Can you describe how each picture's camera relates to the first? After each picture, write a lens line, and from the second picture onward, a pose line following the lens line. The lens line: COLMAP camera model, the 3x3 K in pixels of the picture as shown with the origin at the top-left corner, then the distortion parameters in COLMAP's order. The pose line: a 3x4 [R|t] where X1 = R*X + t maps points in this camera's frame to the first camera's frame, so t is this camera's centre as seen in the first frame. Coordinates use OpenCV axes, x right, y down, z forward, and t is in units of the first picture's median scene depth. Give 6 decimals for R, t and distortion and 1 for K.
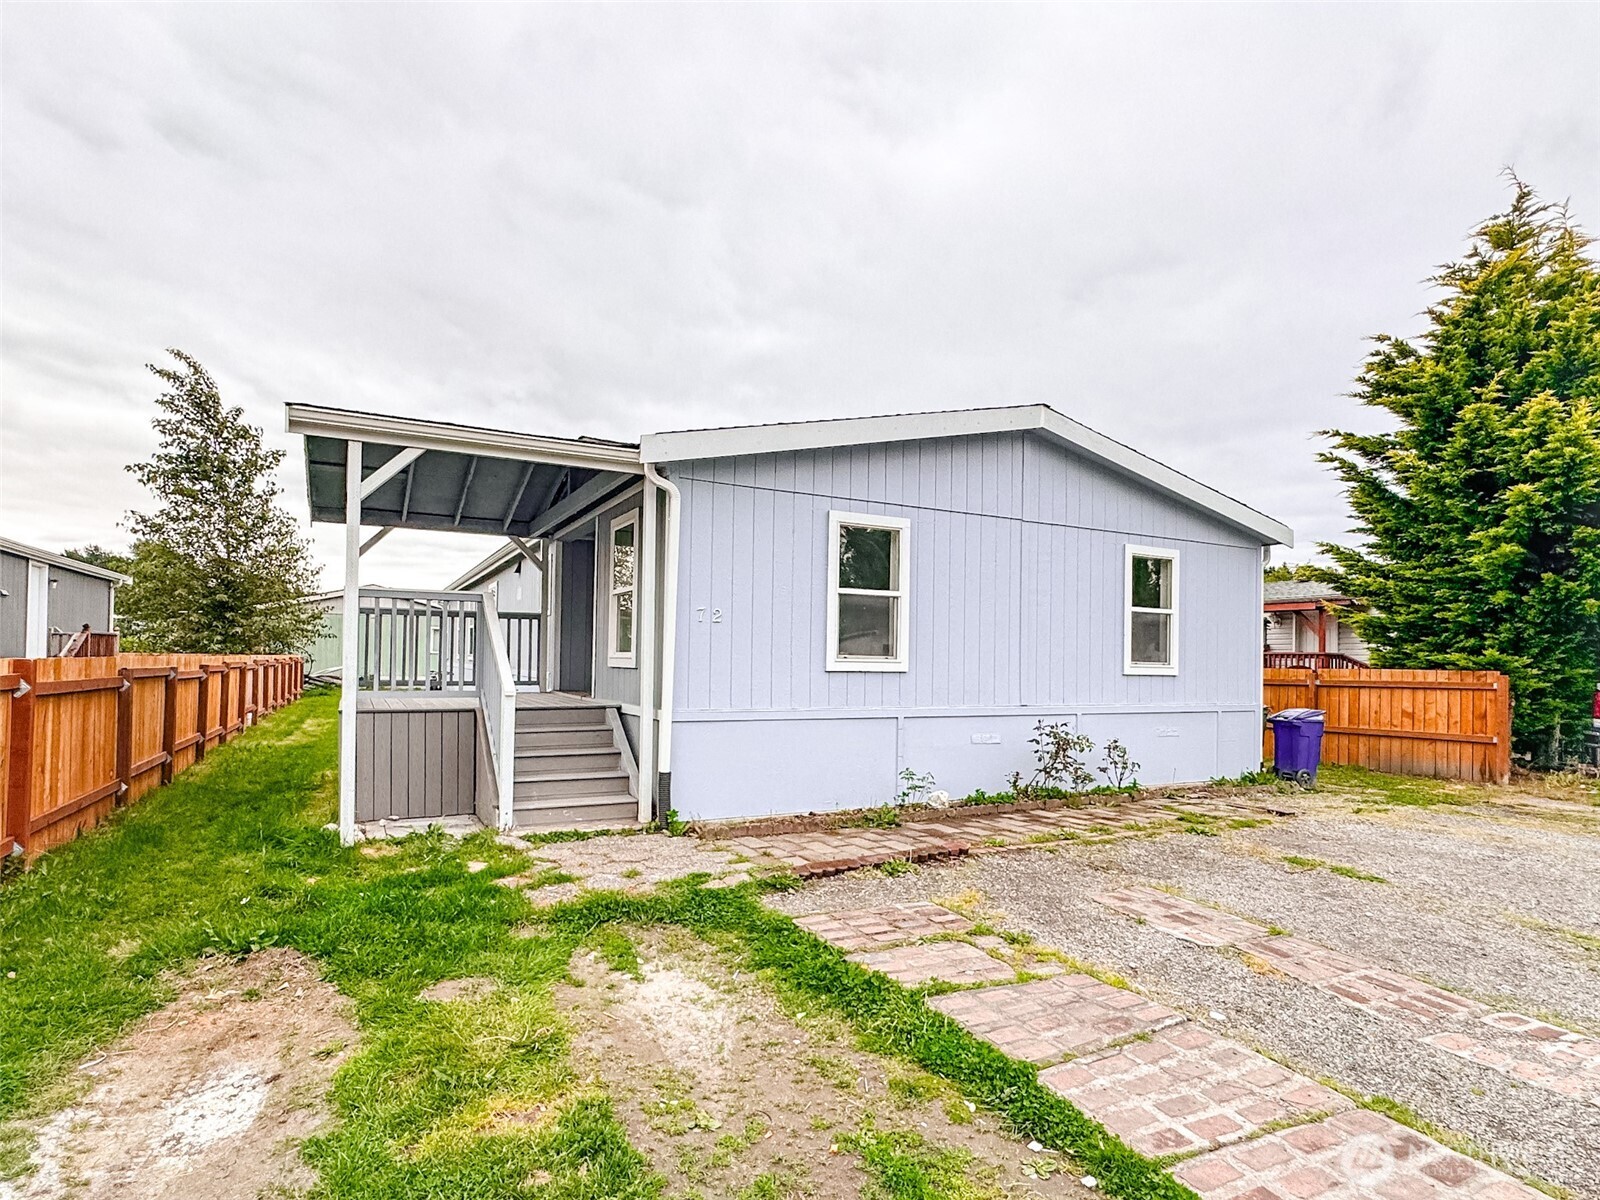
lens RADIAL K [[820.3, 0, 794.3], [0, 820.3, 644.9], [0, 0, 1]] dist [0.001799, -0.000160]
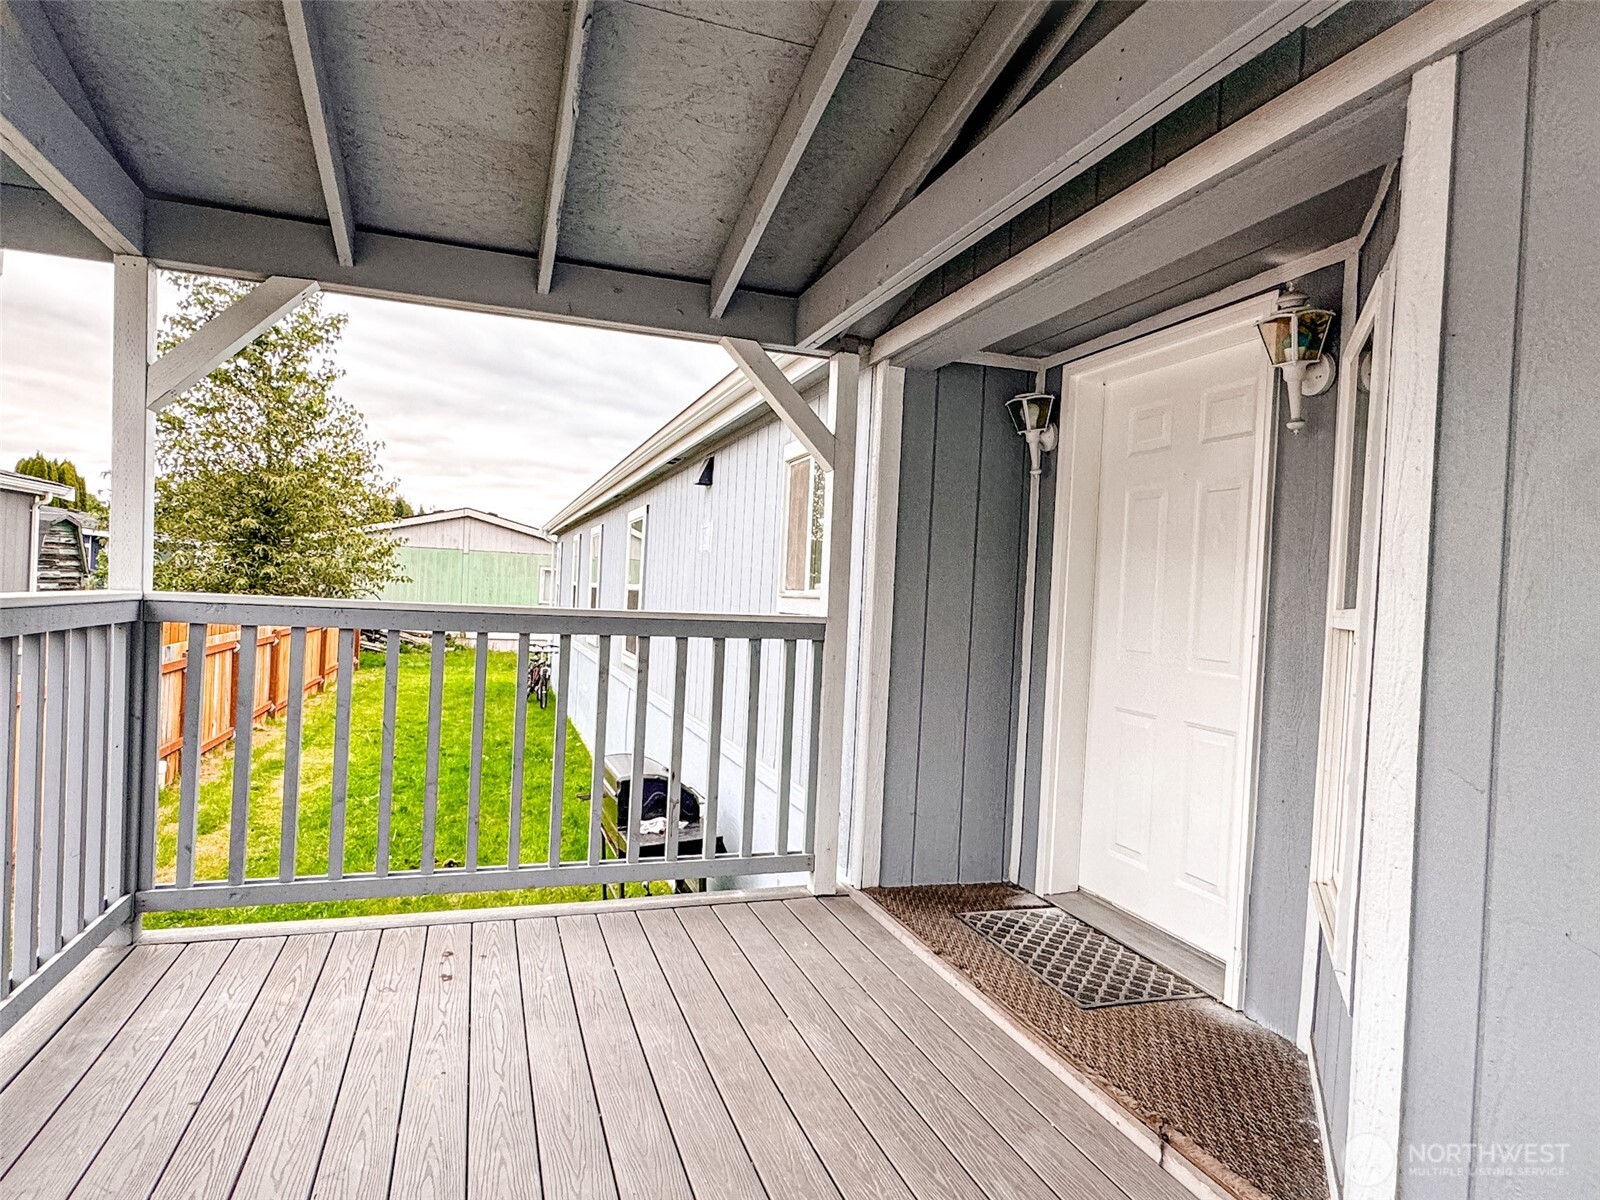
lens RADIAL K [[910.1, 0, 800.0], [0, 910.1, 600.0], [0, 0, 1]] dist [-0.003437, -0.001594]
pose [[0.988261, 0.032851, -0.149203, -0.308383], [-0.029957, 0.999318, 0.021605, -0.058452], [0.149811, -0.016881, 0.988571, 0.782728]]
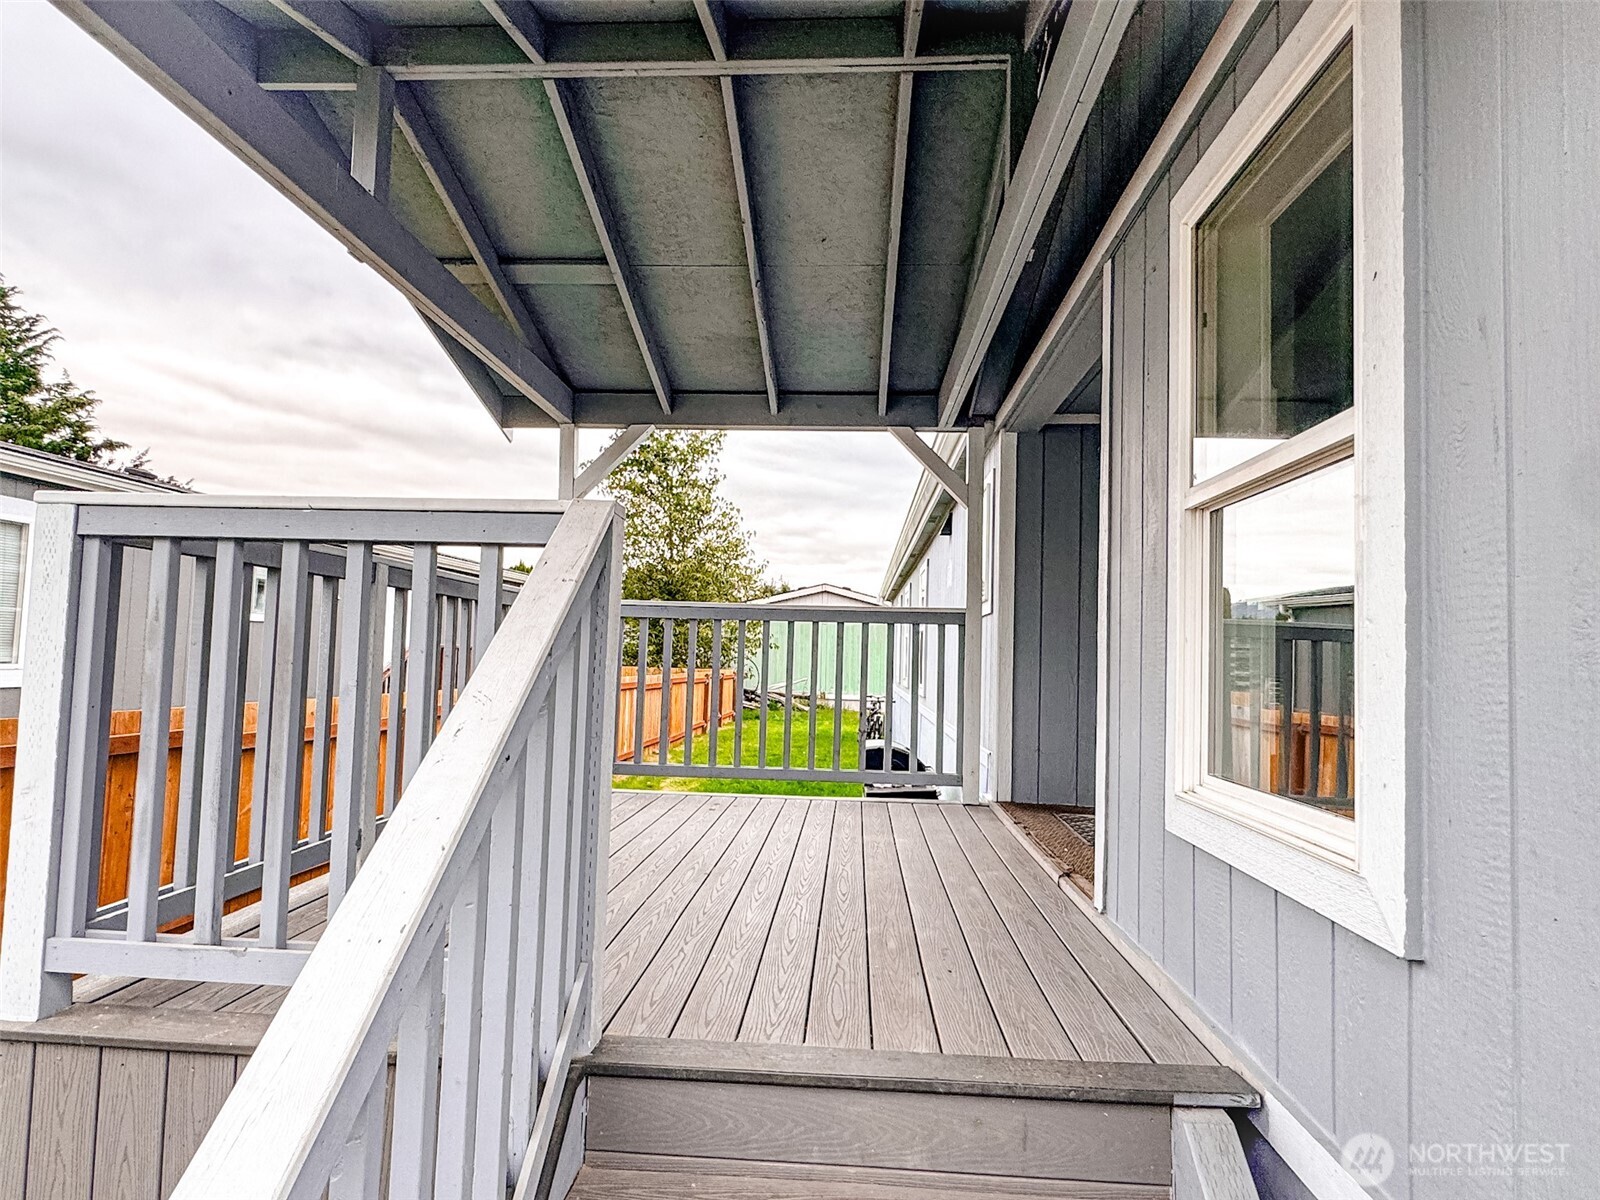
lens RADIAL K [[910.1, 0, 800.0], [0, 910.1, 600.0], [0, 0, 1]] dist [-0.003437, -0.001594]
pose [[0.852654, -0.022650, -0.521984, -0.162505], [-0.006754, 0.998499, -0.054359, -0.020374], [0.522432, 0.049875, 0.851221, 0.650108]]
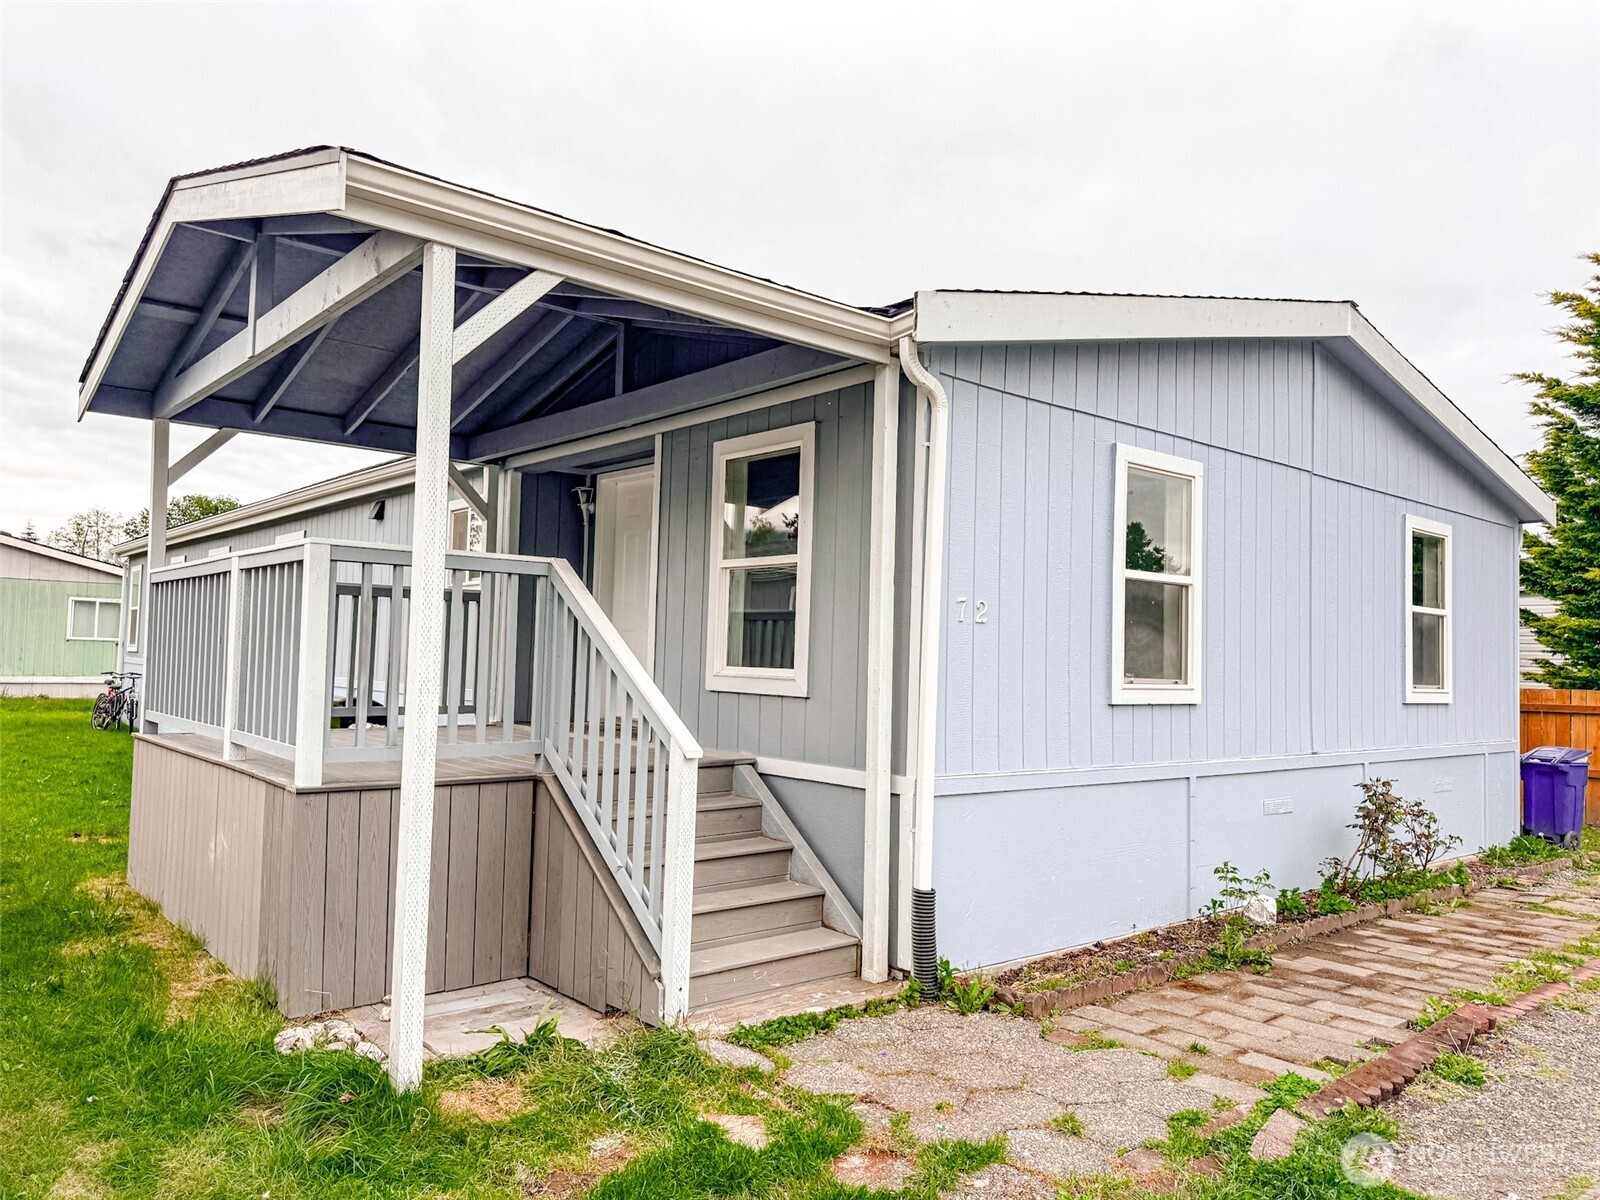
lens RADIAL K [[1094.6, 0, 800.0], [0, 1094.6, 600.0], [0, 0, 1]] dist [0.061289, -0.068177]
pose [[0.975017, 0.022677, 0.220968, -0.298225], [-0.016558, 0.999427, -0.029505, -0.014510], [-0.221510, 0.025109, 0.974835, 0.203491]]
